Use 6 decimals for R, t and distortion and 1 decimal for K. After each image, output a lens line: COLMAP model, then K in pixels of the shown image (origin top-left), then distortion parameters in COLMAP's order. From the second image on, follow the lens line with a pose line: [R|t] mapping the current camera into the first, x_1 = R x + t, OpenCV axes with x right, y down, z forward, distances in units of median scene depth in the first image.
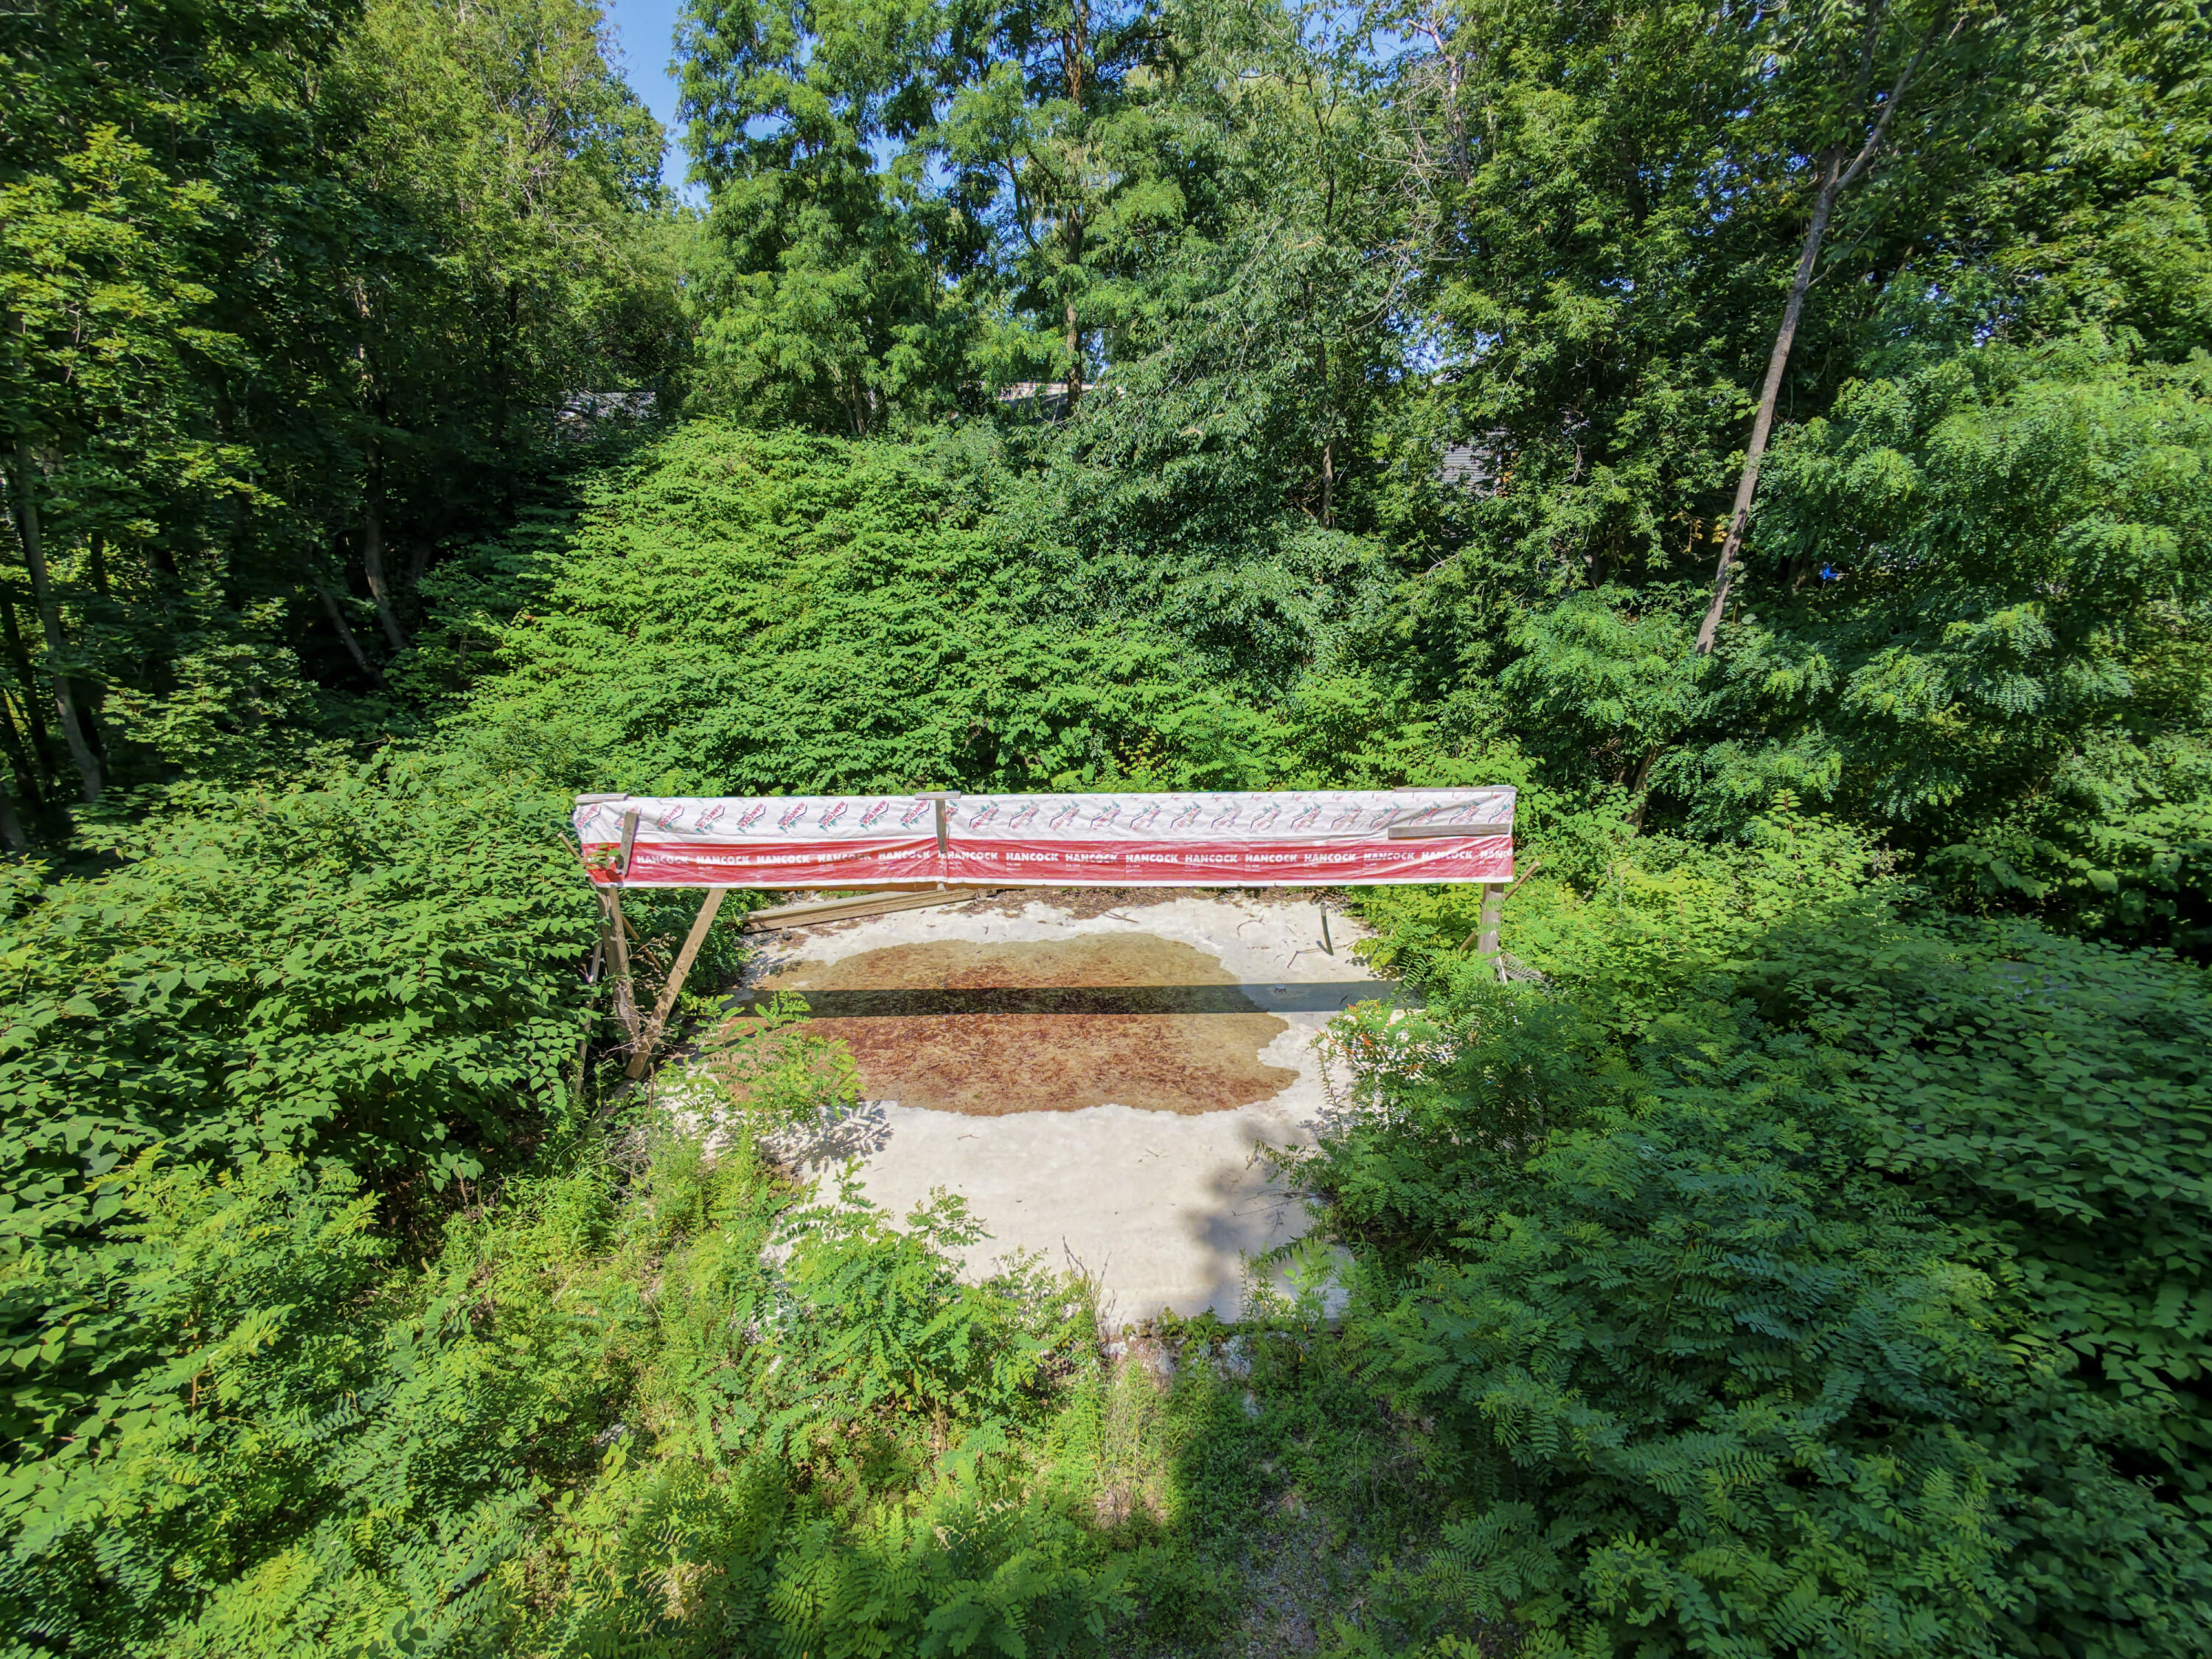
lens RADIAL K [[1067.7, 0, 1118.1], [0, 1067.7, 825.4], [0, 0, 1]] dist [0.011458, -0.000729]
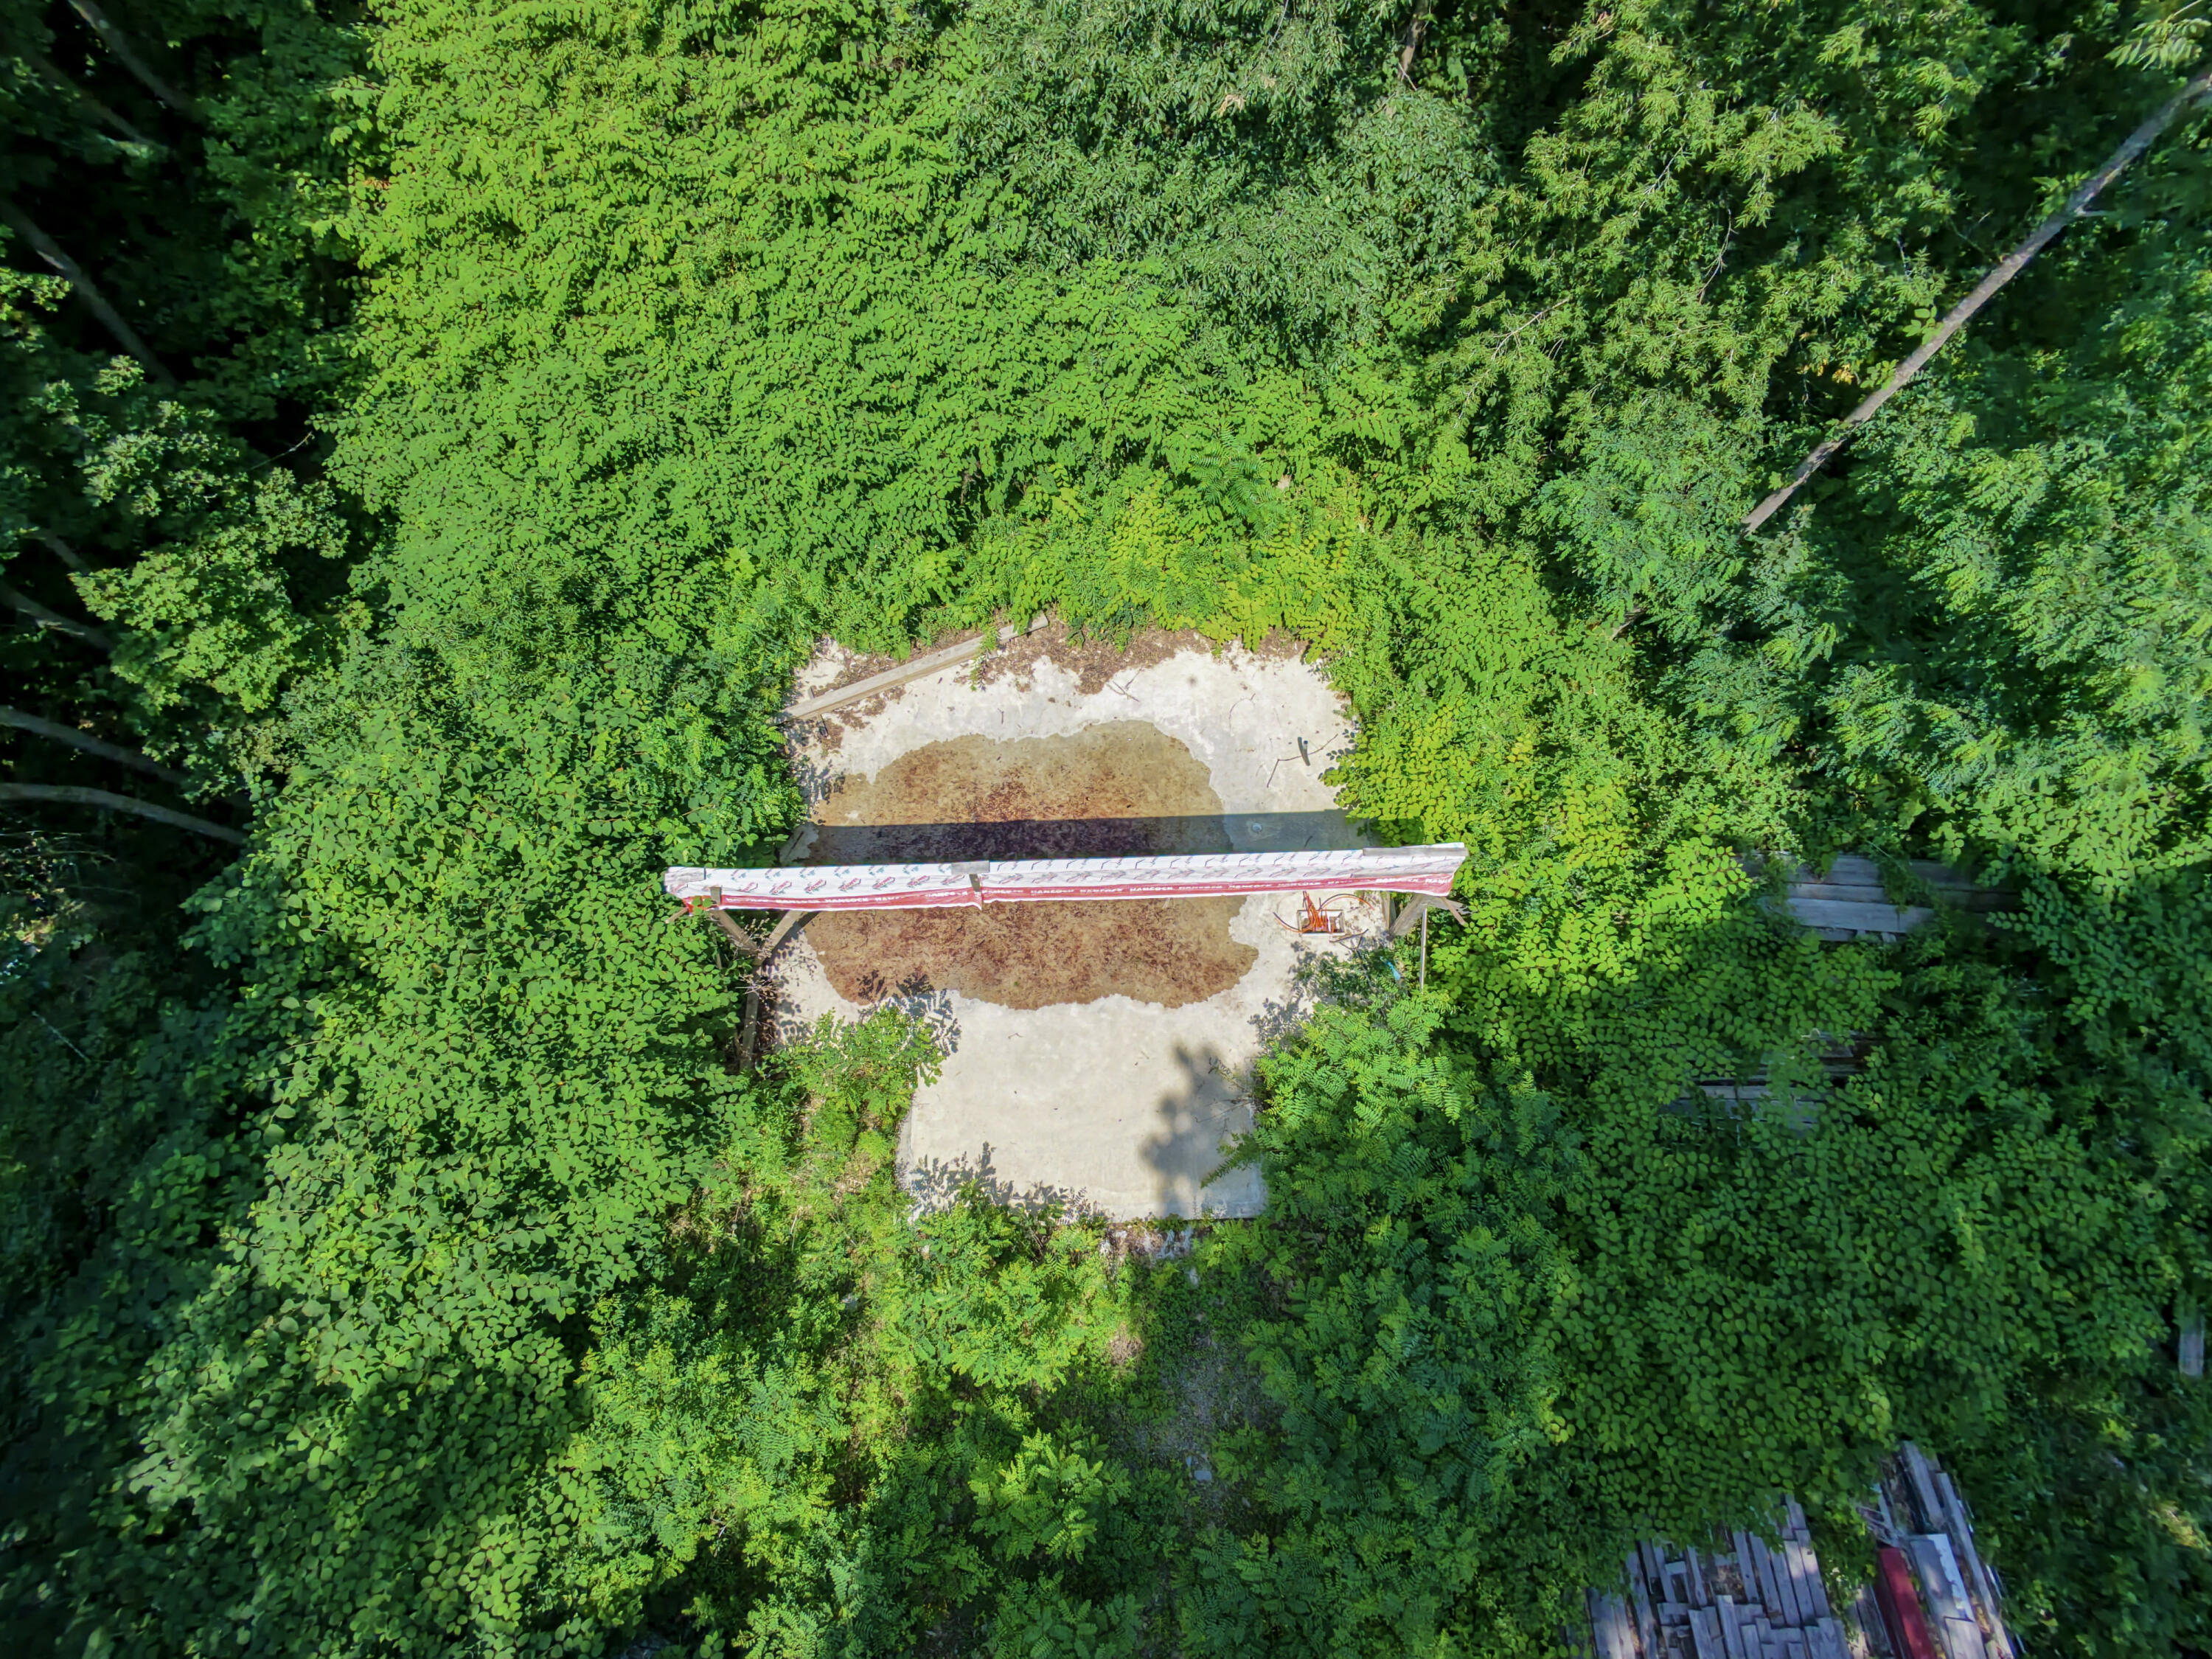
lens RADIAL K [[1067.7, 0, 1118.1], [0, 1067.7, 825.4], [0, 0, 1]] dist [0.011458, -0.000729]
pose [[0.999941, 0.007669, 0.007707, -0.016219], [-0.010865, 0.679565, 0.733535, -0.901013], [0.000389, -0.733575, 0.679608, 0.234950]]
